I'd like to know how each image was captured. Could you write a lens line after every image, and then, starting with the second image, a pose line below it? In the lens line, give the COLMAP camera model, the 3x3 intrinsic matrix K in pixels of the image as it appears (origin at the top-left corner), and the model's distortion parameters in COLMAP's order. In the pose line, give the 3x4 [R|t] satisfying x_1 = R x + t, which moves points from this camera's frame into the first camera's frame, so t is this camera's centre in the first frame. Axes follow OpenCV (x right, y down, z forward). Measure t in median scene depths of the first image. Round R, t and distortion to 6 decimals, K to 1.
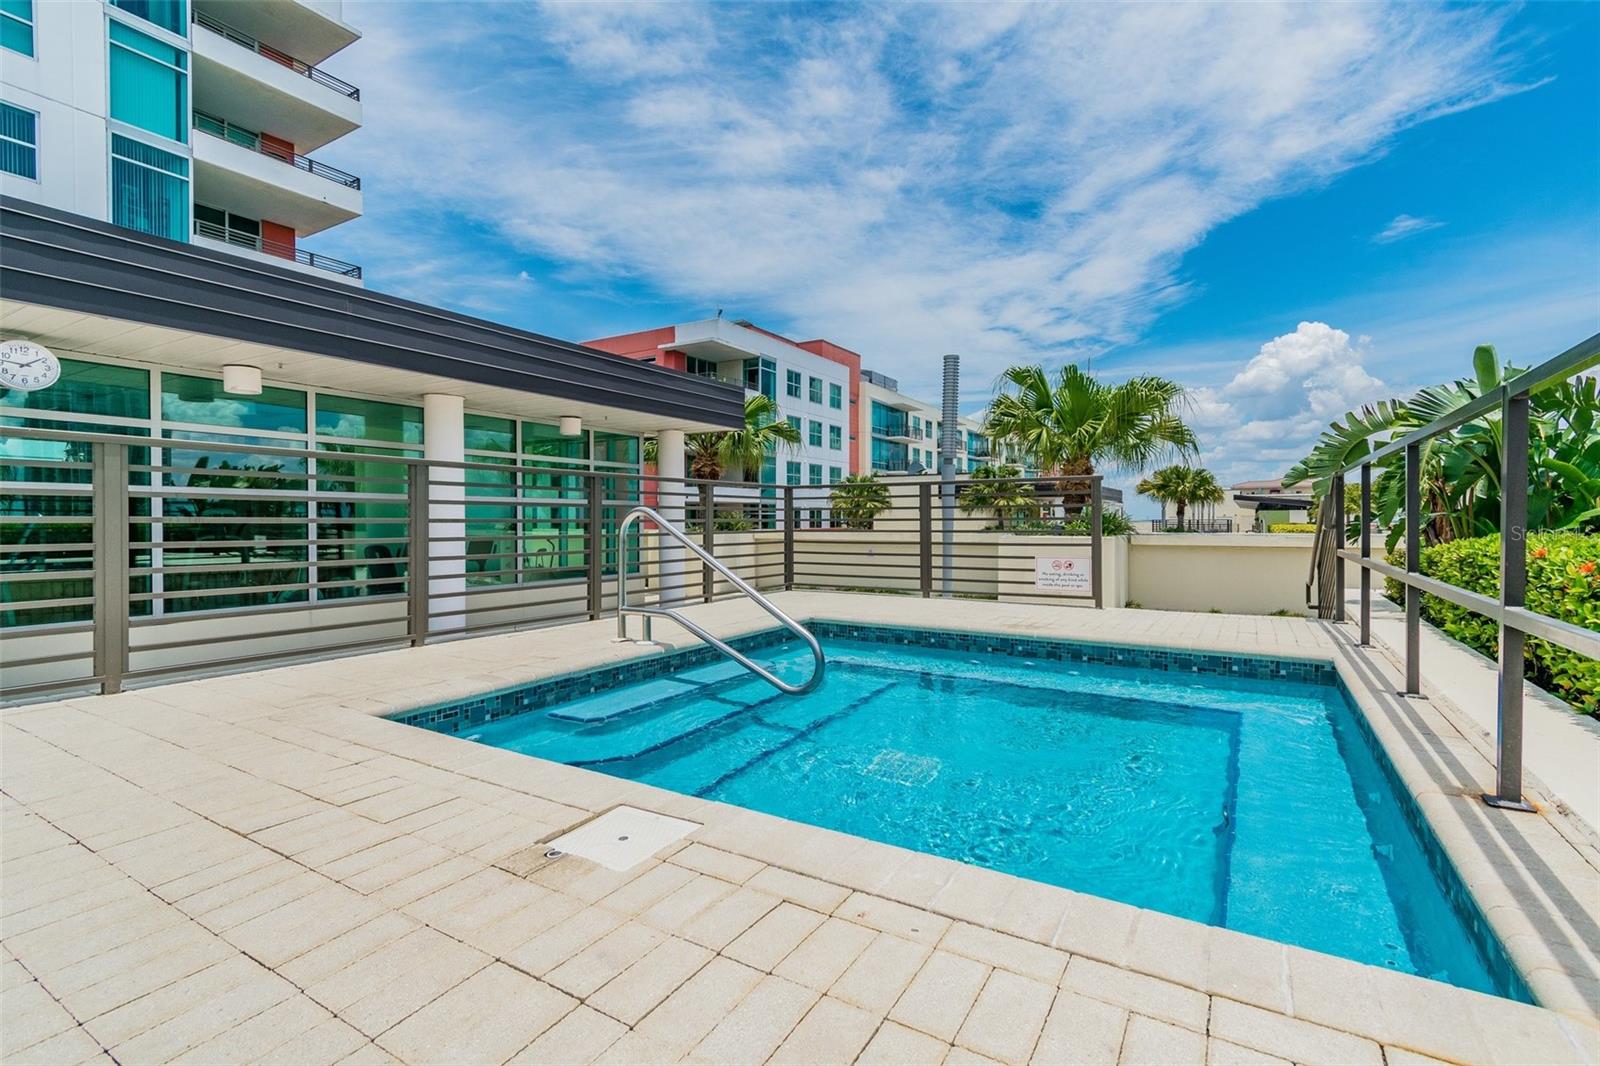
lens RADIAL K [[724.0, 0, 807.4], [0, 724.0, 529.1], [0, 0, 1]] dist [0.014661, -0.003433]
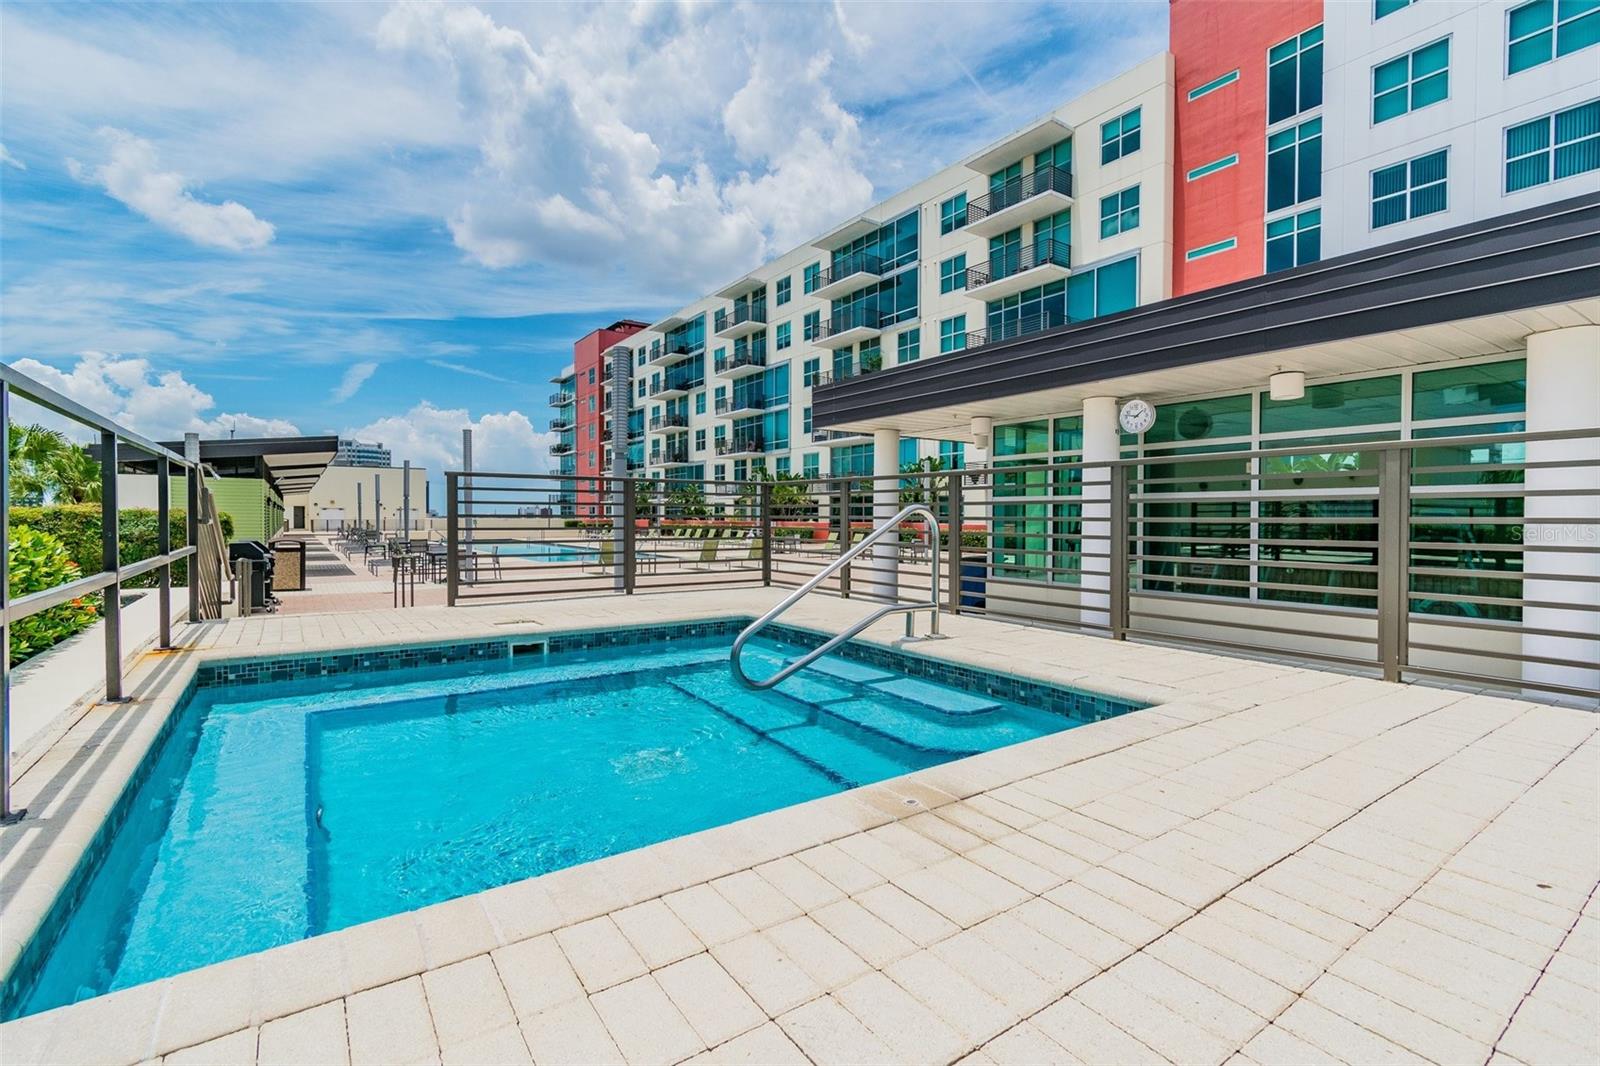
lens RADIAL K [[724.0, 0, 797.0], [0, 724.0, 512.4], [0, 0, 1]] dist [0.014661, -0.003433]
pose [[-0.405326, -0.008906, -0.914129, 0.237535], [-0.014006, 0.999896, -0.003532, -0.004576], [0.914065, 0.011372, -0.405408, 0.389074]]
